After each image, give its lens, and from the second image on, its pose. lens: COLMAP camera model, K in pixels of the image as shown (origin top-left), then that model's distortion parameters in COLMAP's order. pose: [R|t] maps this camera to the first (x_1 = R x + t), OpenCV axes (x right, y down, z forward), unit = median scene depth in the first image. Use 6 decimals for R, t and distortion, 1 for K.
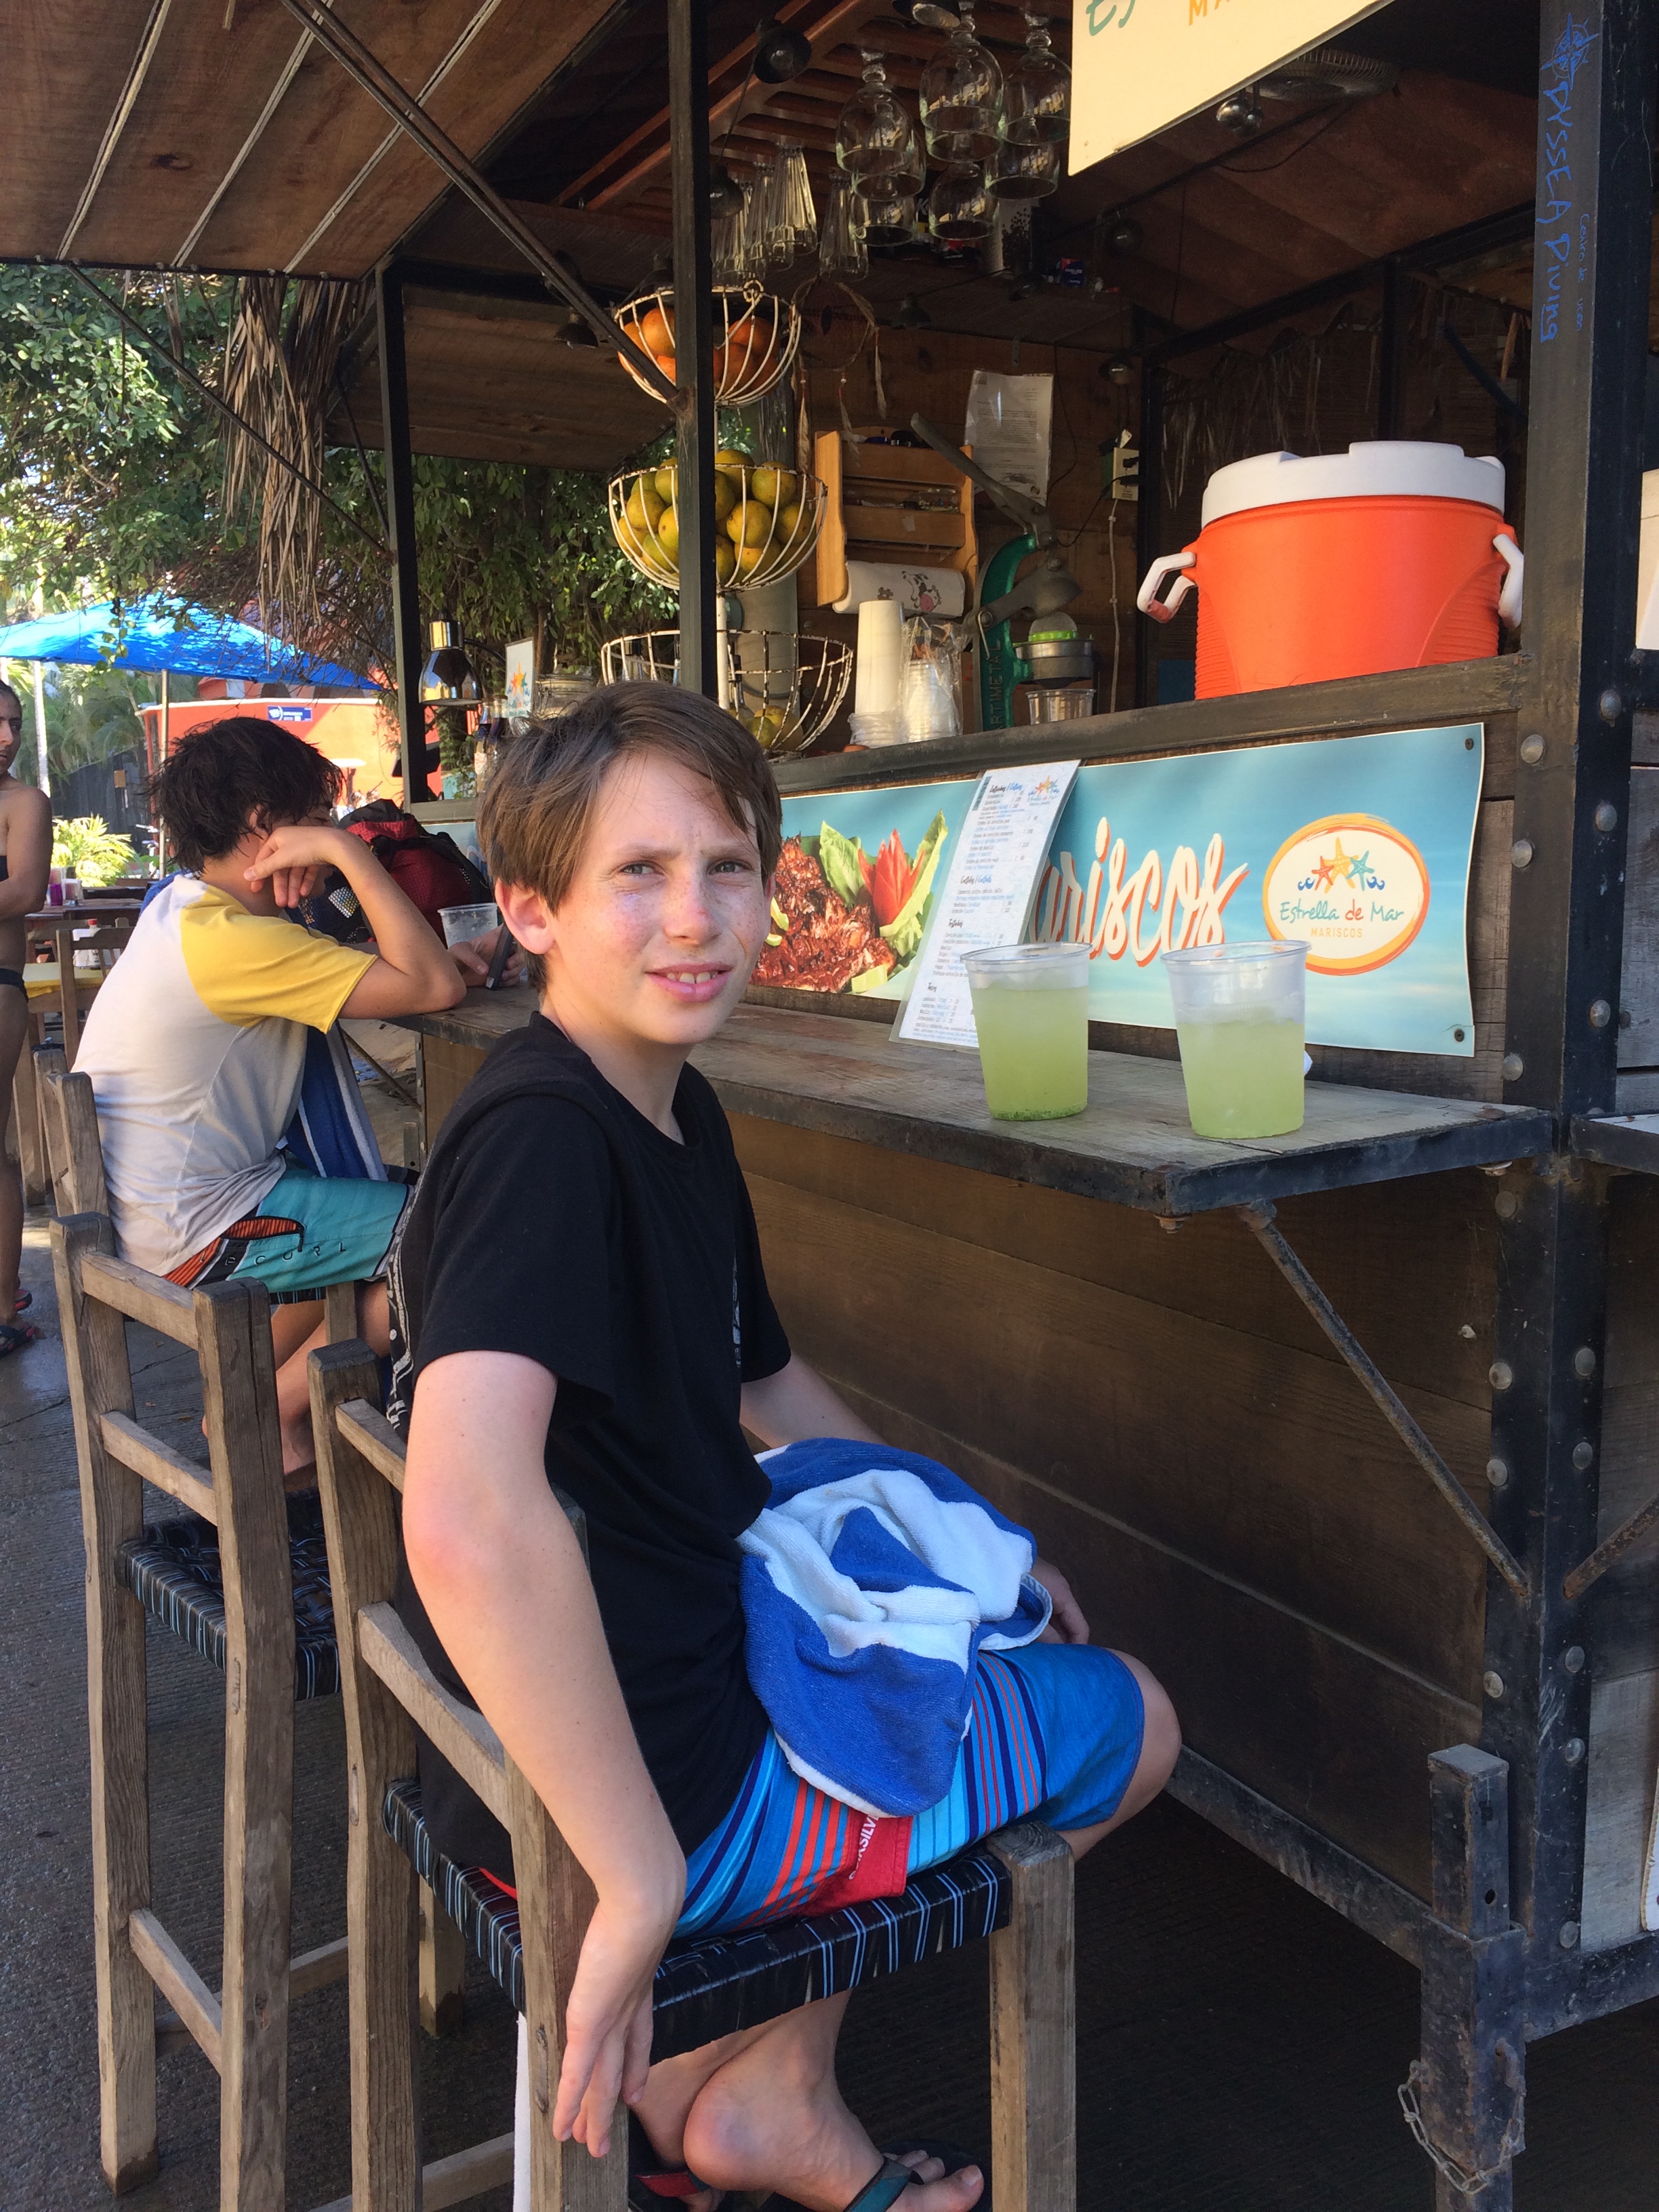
lens RADIAL K [[1863.5, 0, 765.8], [0, 1863.5, 1114.2], [0, 0, 1]] dist [0.131896, -0.132680]
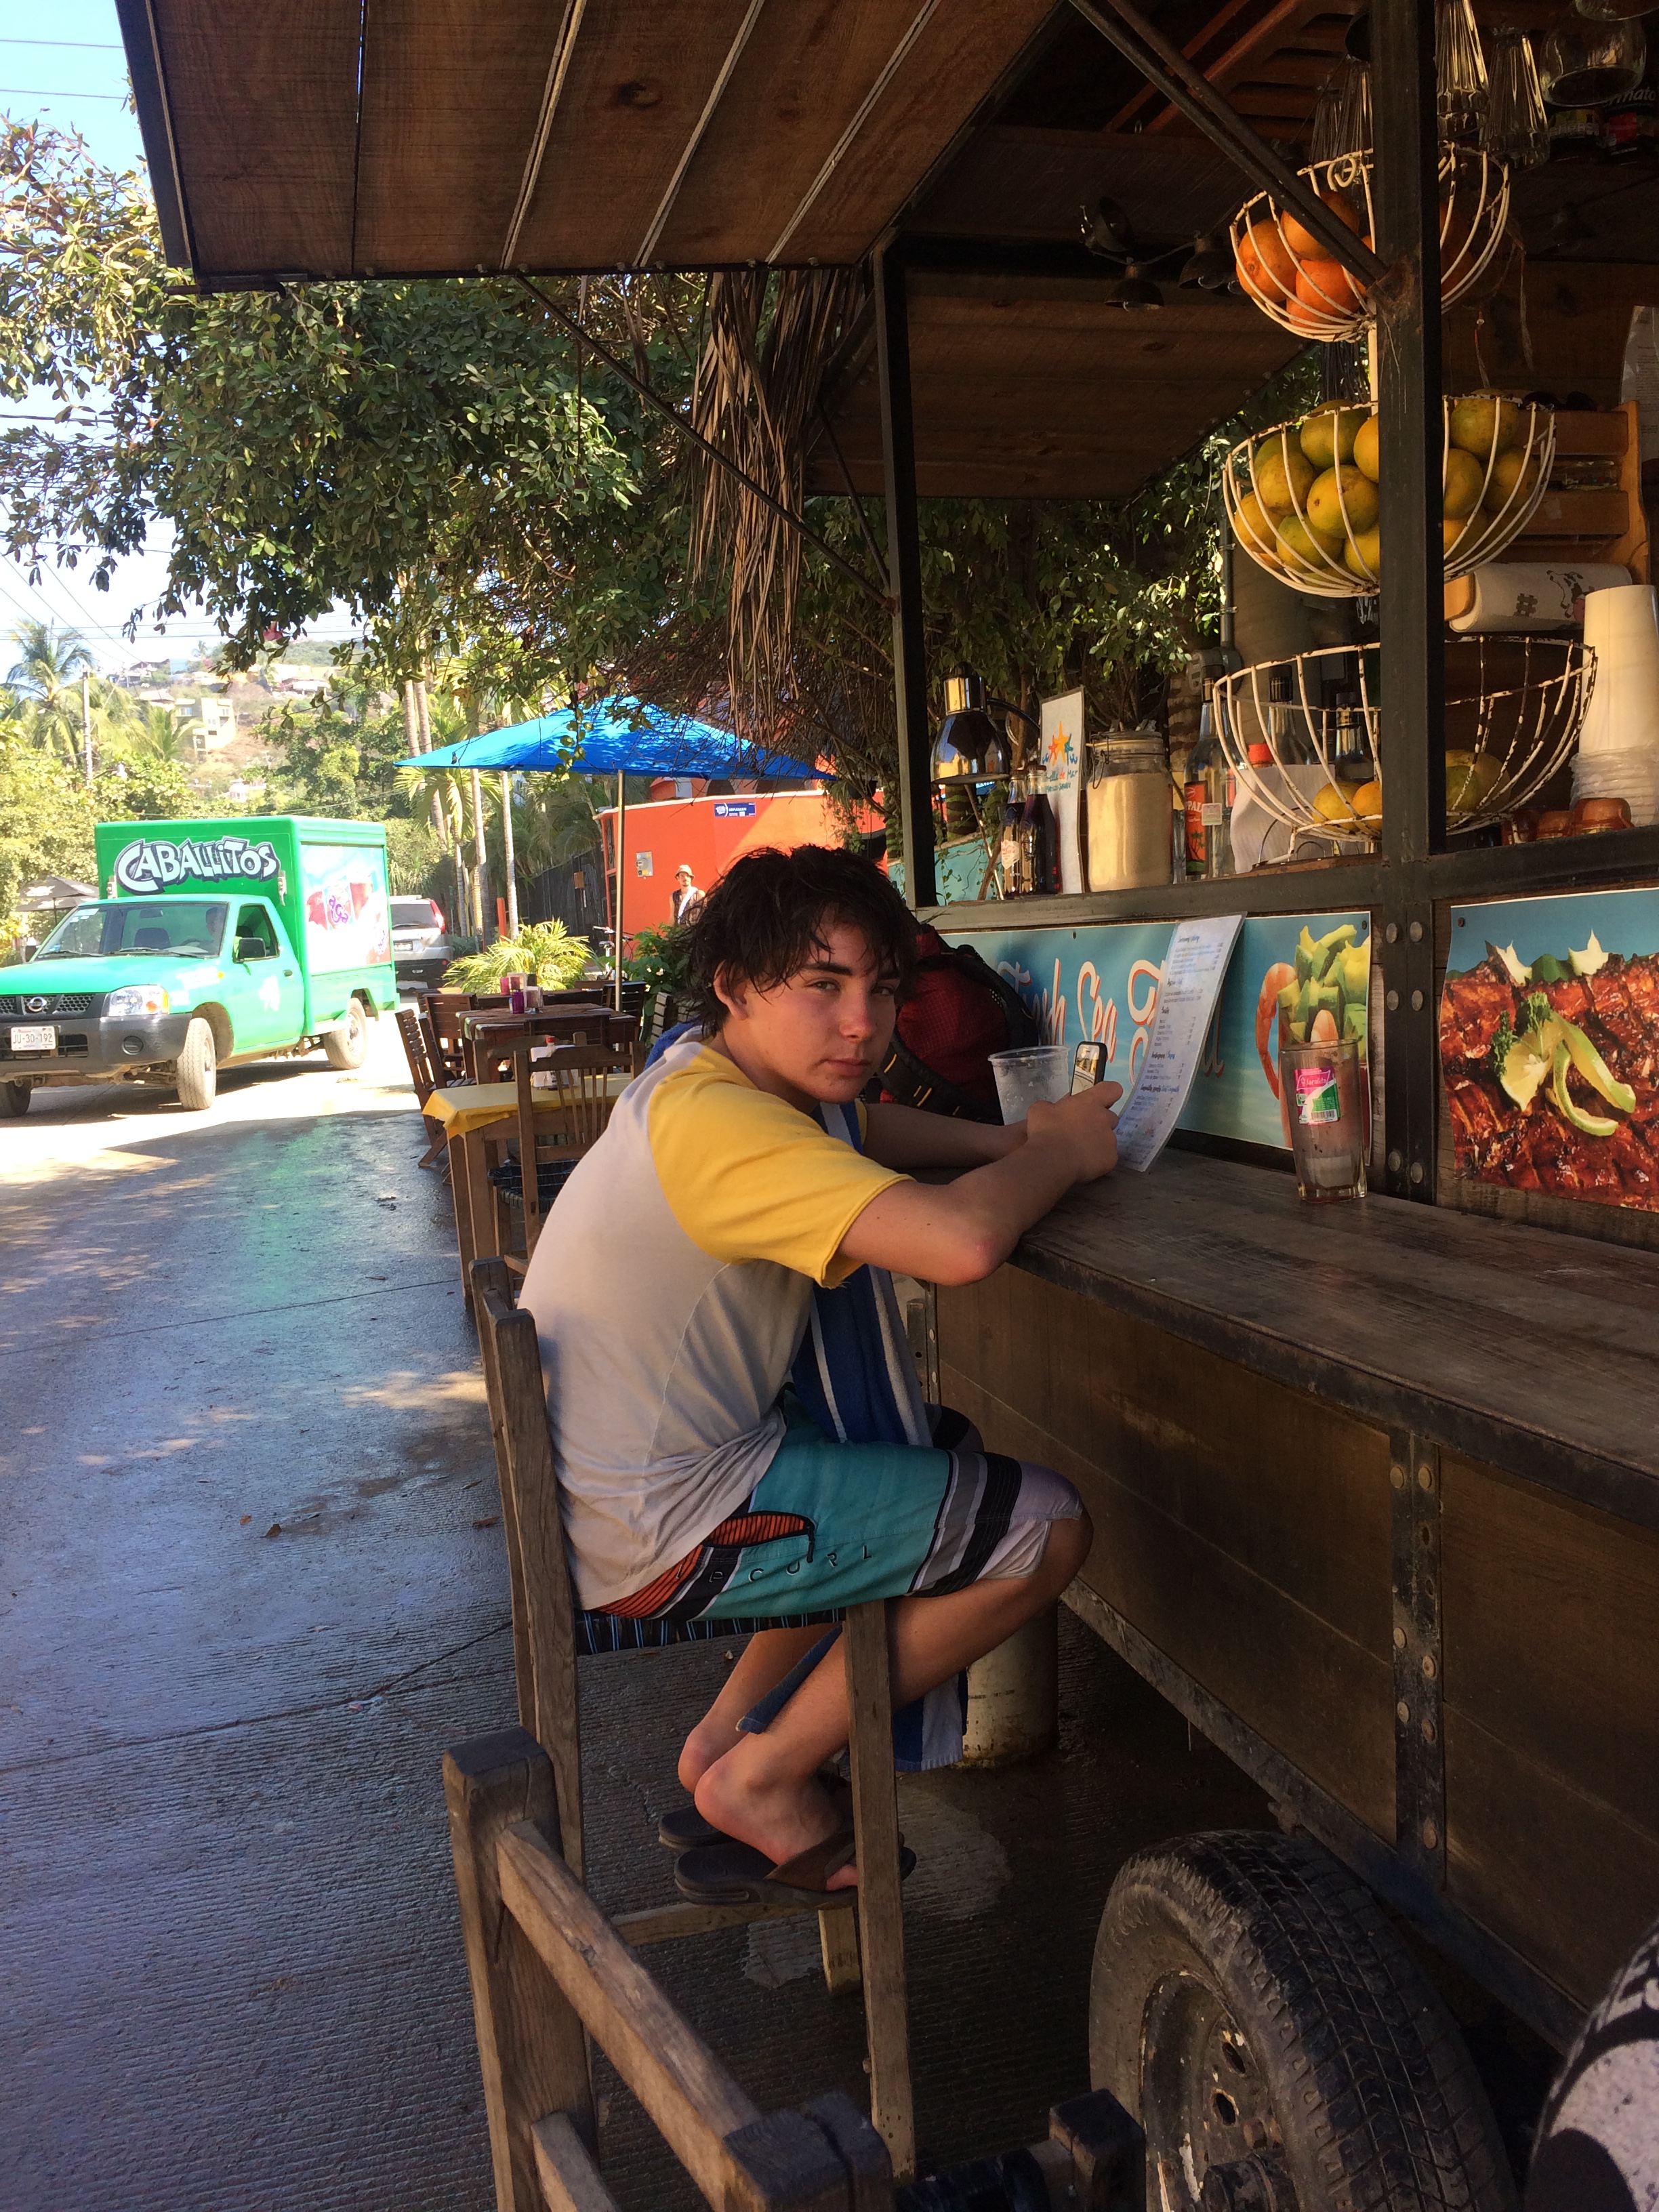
lens RADIAL K [[1881.0, 0, 829.5], [0, 1881.0, 1106.0], [0, 0, 1]] dist [0.184543, -0.138412]
pose [[0.980500, -0.017768, -0.195715, -0.064090], [0.008697, 0.998852, -0.047106, -0.040612], [0.196328, 0.044486, 0.979529, 0.194571]]
